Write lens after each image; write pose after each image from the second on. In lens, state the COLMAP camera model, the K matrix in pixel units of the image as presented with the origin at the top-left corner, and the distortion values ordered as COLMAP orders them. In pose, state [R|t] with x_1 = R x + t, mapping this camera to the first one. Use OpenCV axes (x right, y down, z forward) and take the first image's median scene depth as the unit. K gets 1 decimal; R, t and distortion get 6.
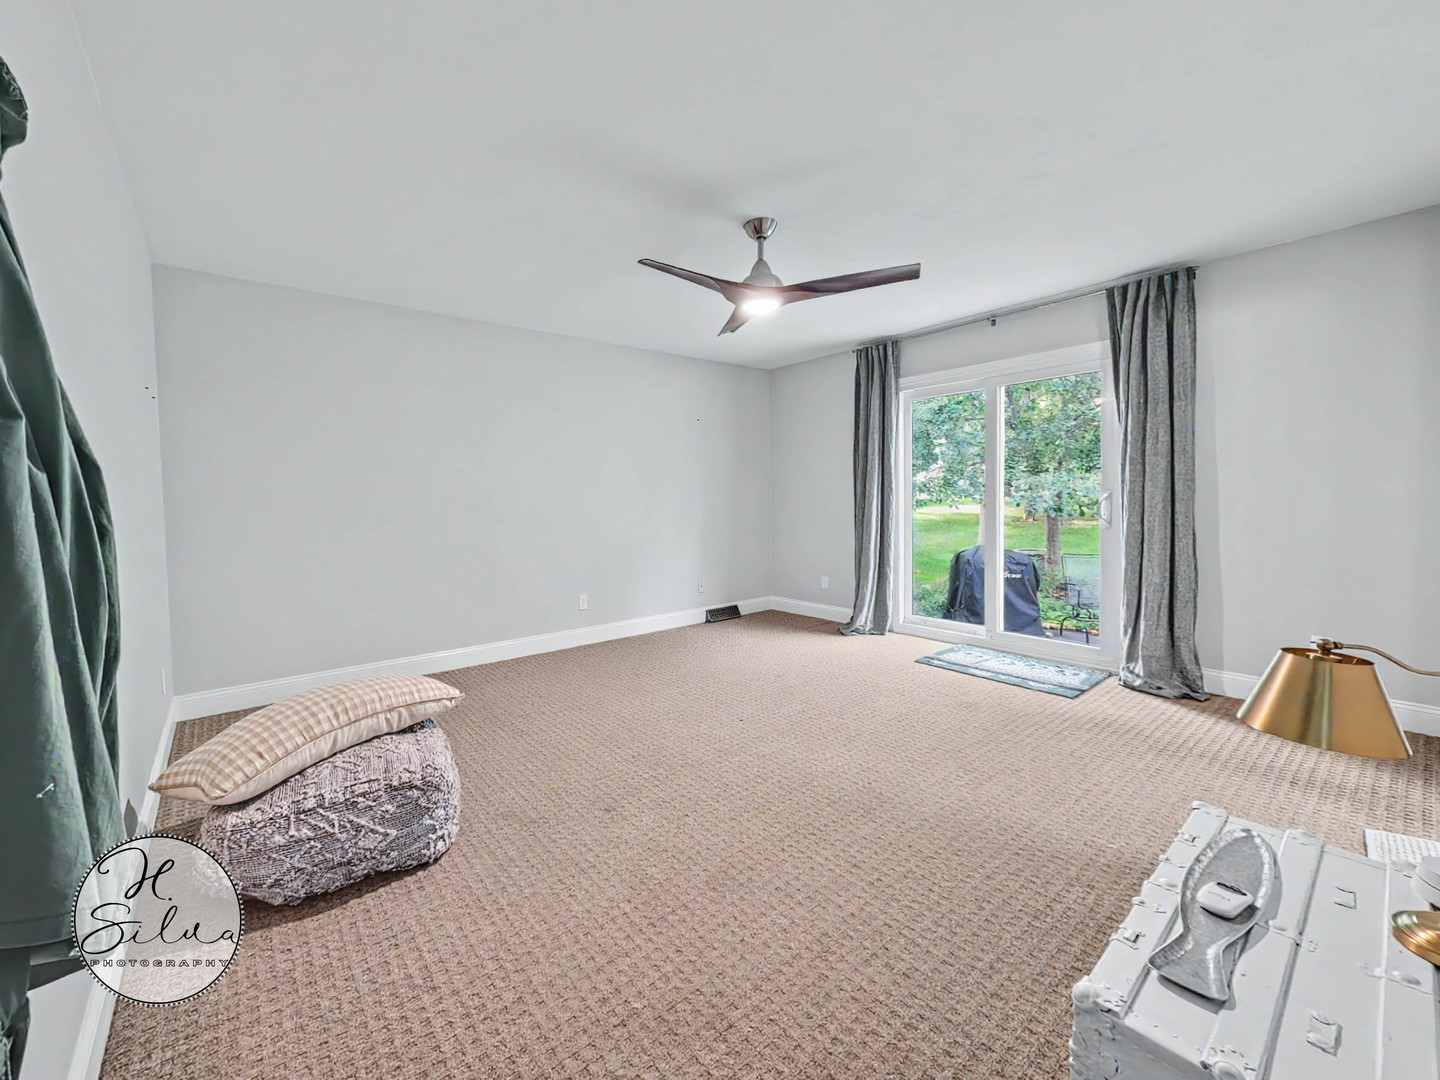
lens RADIAL K [[545.4, 0, 719.9], [0, 545.4, 528.1], [0, 0, 1]] dist [0.000269, 0.000125]
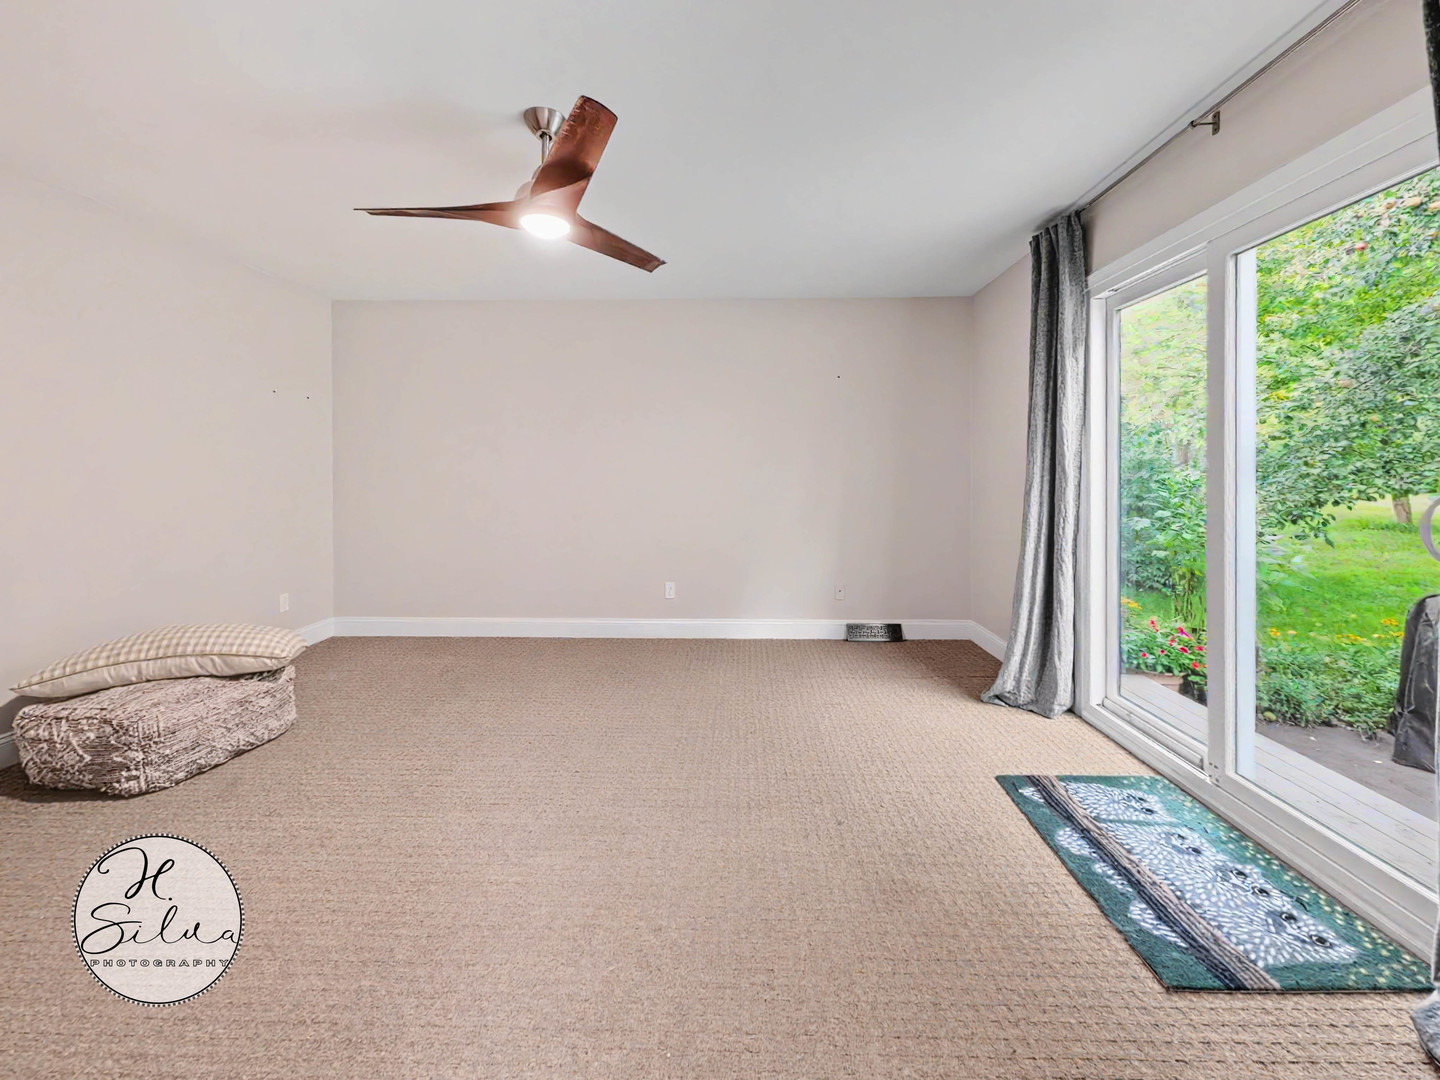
lens RADIAL K [[587.7, 0, 724.8], [0, 587.7, 486.4], [0, 0, 1]] dist [-0.001068, -0.000277]
pose [[0.781170, 0.026213, -0.623768, 0.456111], [-0.048443, 0.998651, -0.018700, -0.024312], [0.622436, 0.044825, 0.781386, 0.310364]]
